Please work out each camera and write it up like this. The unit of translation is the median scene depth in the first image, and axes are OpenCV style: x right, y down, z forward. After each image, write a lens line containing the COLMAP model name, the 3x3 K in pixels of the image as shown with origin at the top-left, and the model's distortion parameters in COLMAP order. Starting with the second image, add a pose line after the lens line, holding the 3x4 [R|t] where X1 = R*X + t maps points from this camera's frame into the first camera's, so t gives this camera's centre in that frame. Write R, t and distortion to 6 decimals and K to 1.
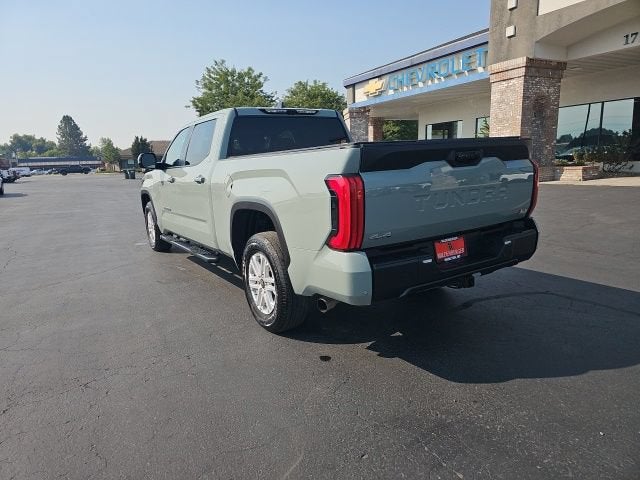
lens RADIAL K [[417.5, 0, 312.2], [0, 417.5, 242.4], [0, 0, 1]] dist [0.058756, -0.046538]
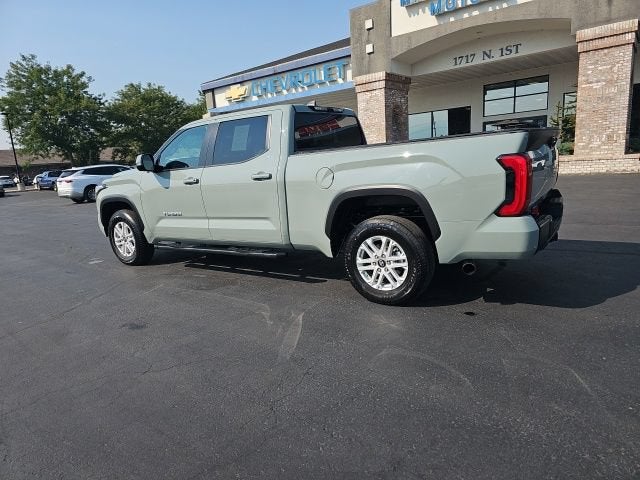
lens RADIAL K [[417.5, 0, 316.9], [0, 417.5, 244.1], [0, 0, 1]] dist [0.058756, -0.046538]
pose [[0.920197, -0.104239, 0.377321, -0.151596], [0.108861, 0.994015, 0.009120, 0.004311], [-0.376013, 0.032683, 0.926038, 0.010610]]
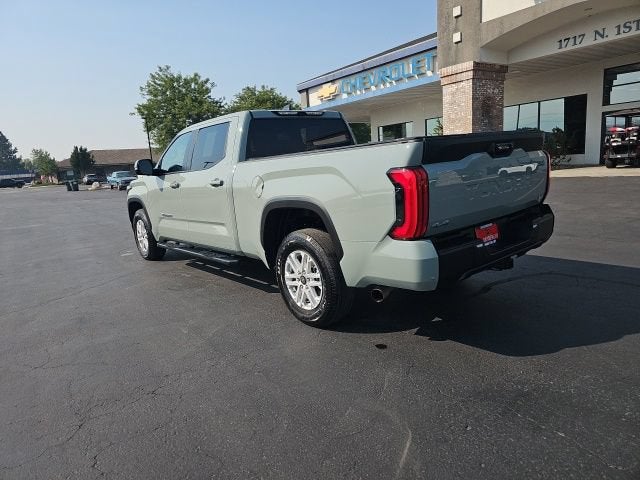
lens RADIAL K [[417.5, 0, 311.5], [0, 417.5, 235.5], [0, 0, 1]] dist [0.058756, -0.046538]
pose [[0.991897, -0.054839, 0.114596, -0.046522], [0.057721, 0.998091, -0.021980, 0.002969], [-0.113171, 0.028417, 0.993169, -0.003612]]
